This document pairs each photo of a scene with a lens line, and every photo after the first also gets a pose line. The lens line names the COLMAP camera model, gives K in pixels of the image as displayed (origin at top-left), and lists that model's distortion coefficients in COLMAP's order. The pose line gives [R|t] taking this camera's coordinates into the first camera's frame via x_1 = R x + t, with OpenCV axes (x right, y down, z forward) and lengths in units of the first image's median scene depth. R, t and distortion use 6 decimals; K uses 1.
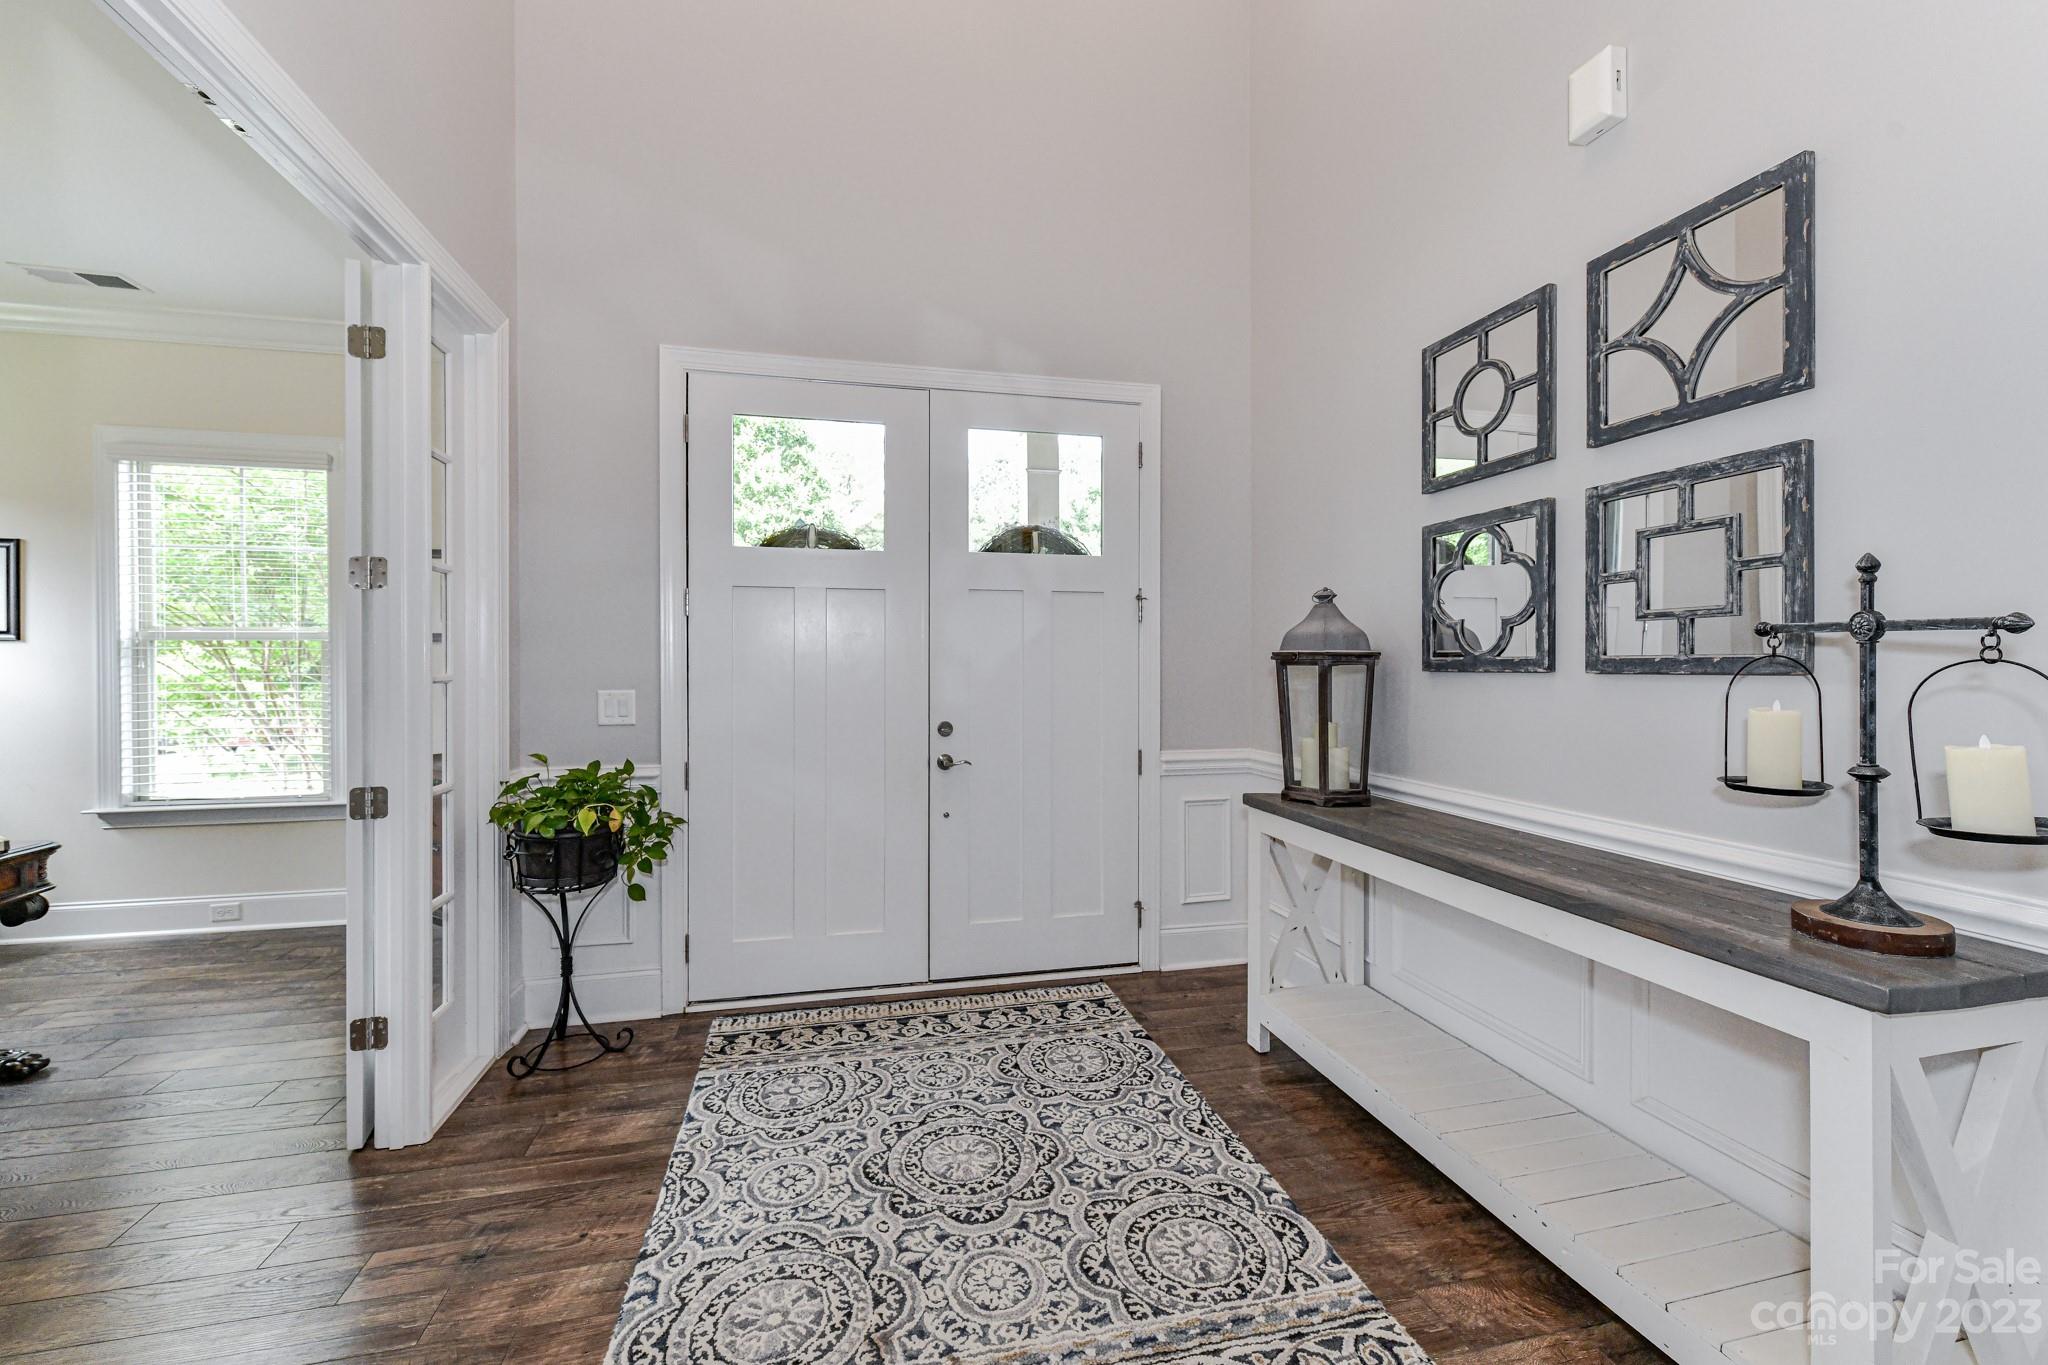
lens RADIAL K [[812.0, 0, 1024.0], [0, 812.0, 682.5], [0, 0, 1]] dist [-0.000888, 0.000092]
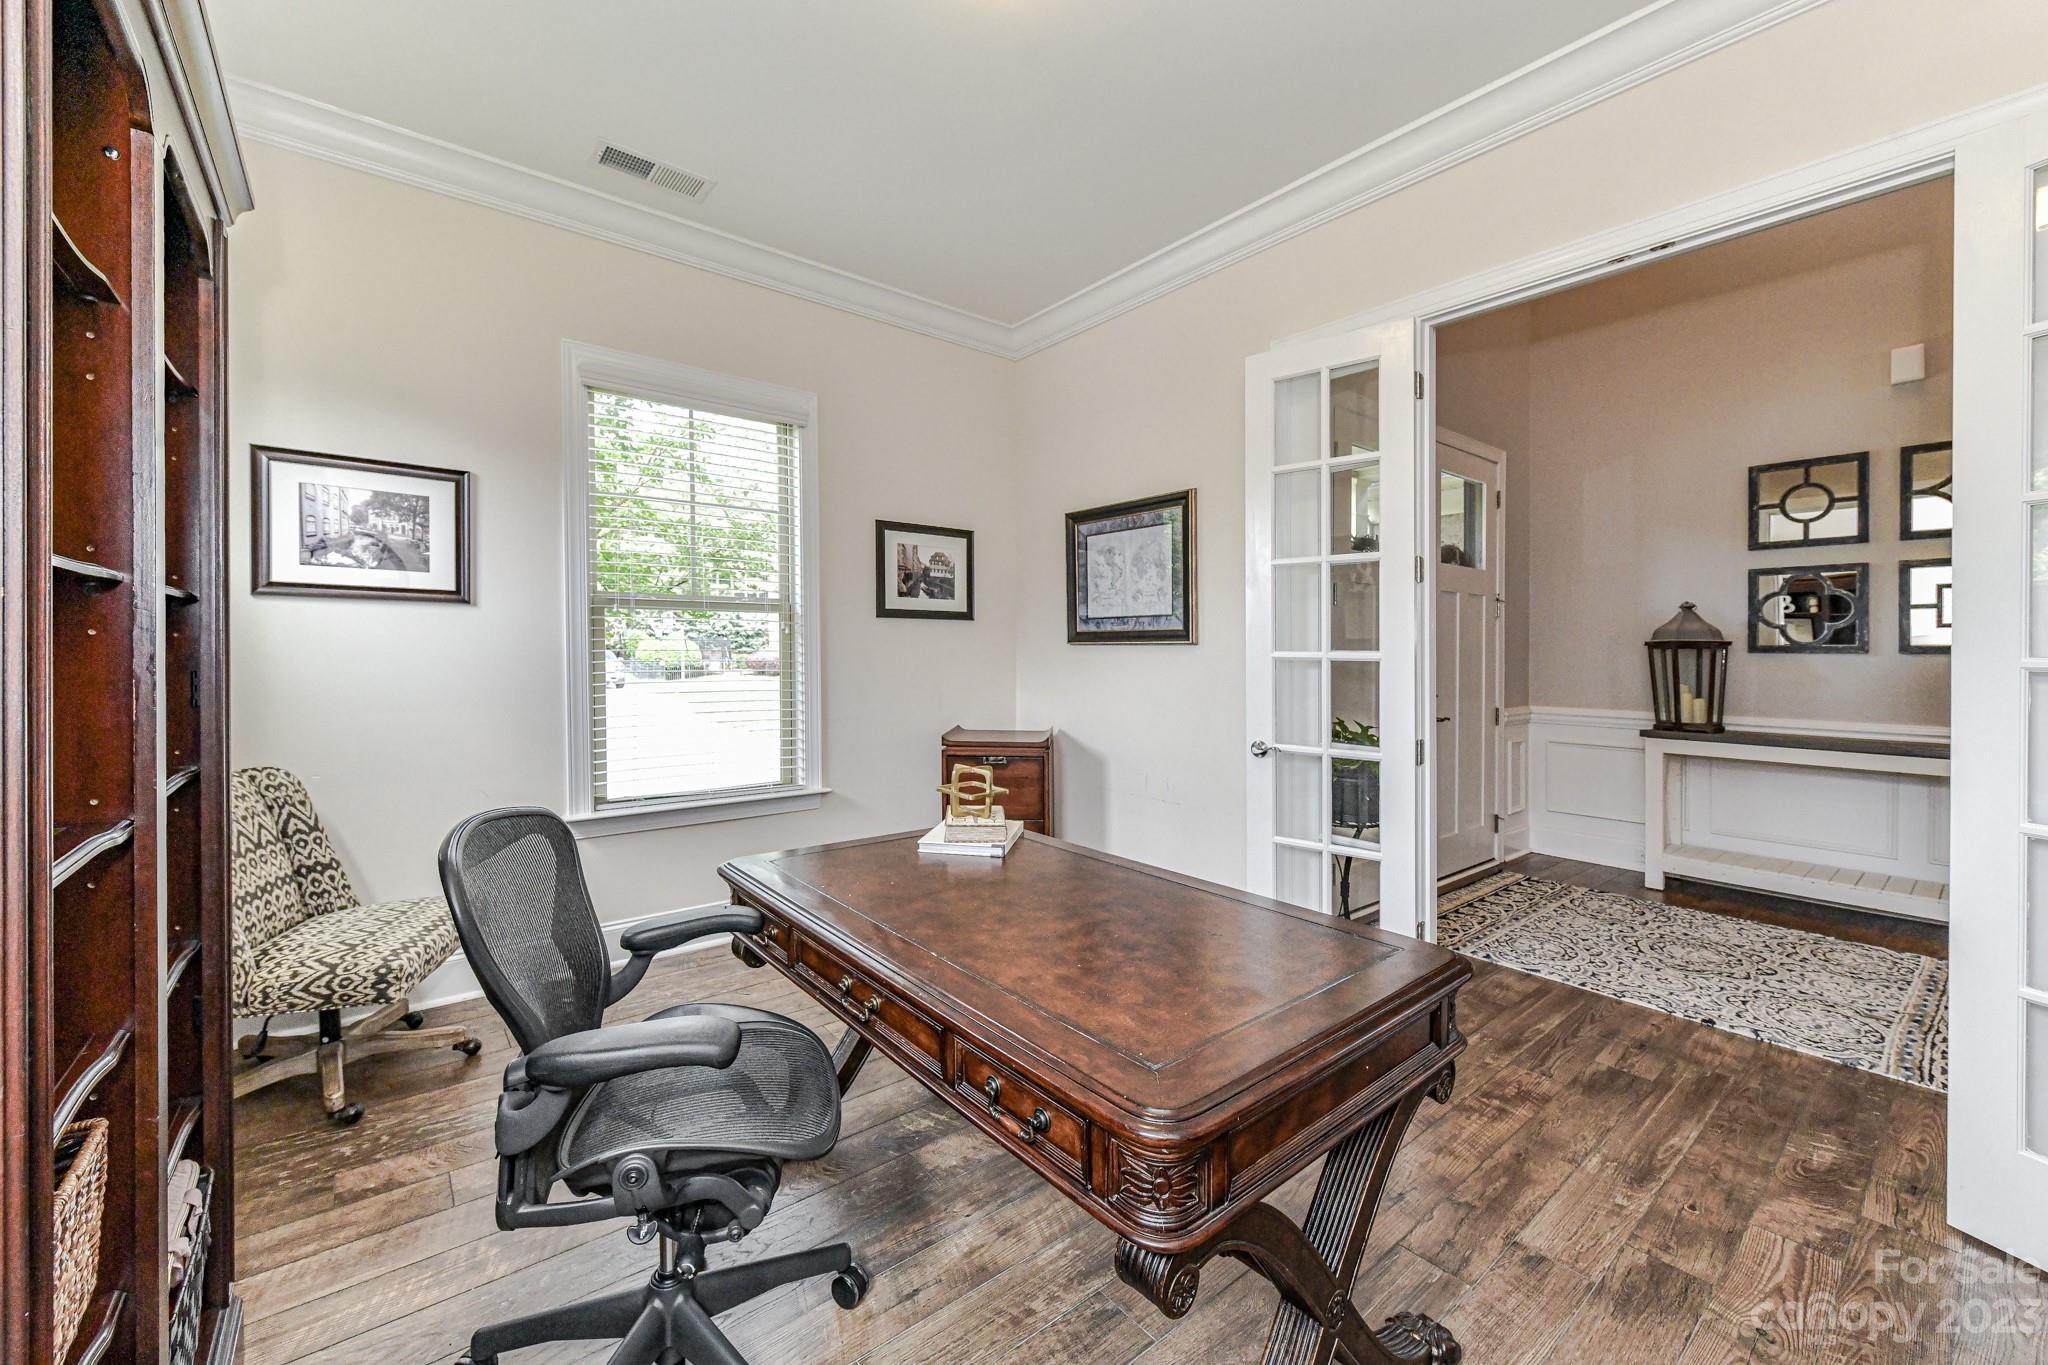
lens RADIAL K [[811.3, 0, 1007.0], [0, 811.3, 667.8], [0, 0, 1]] dist [-0.003969, 0.000529]
pose [[0.901351, -0.003791, 0.433072, -1.844029], [0.002620, 0.999991, 0.003302, 0.010184], [-0.433081, -0.001842, 0.901353, 0.138055]]
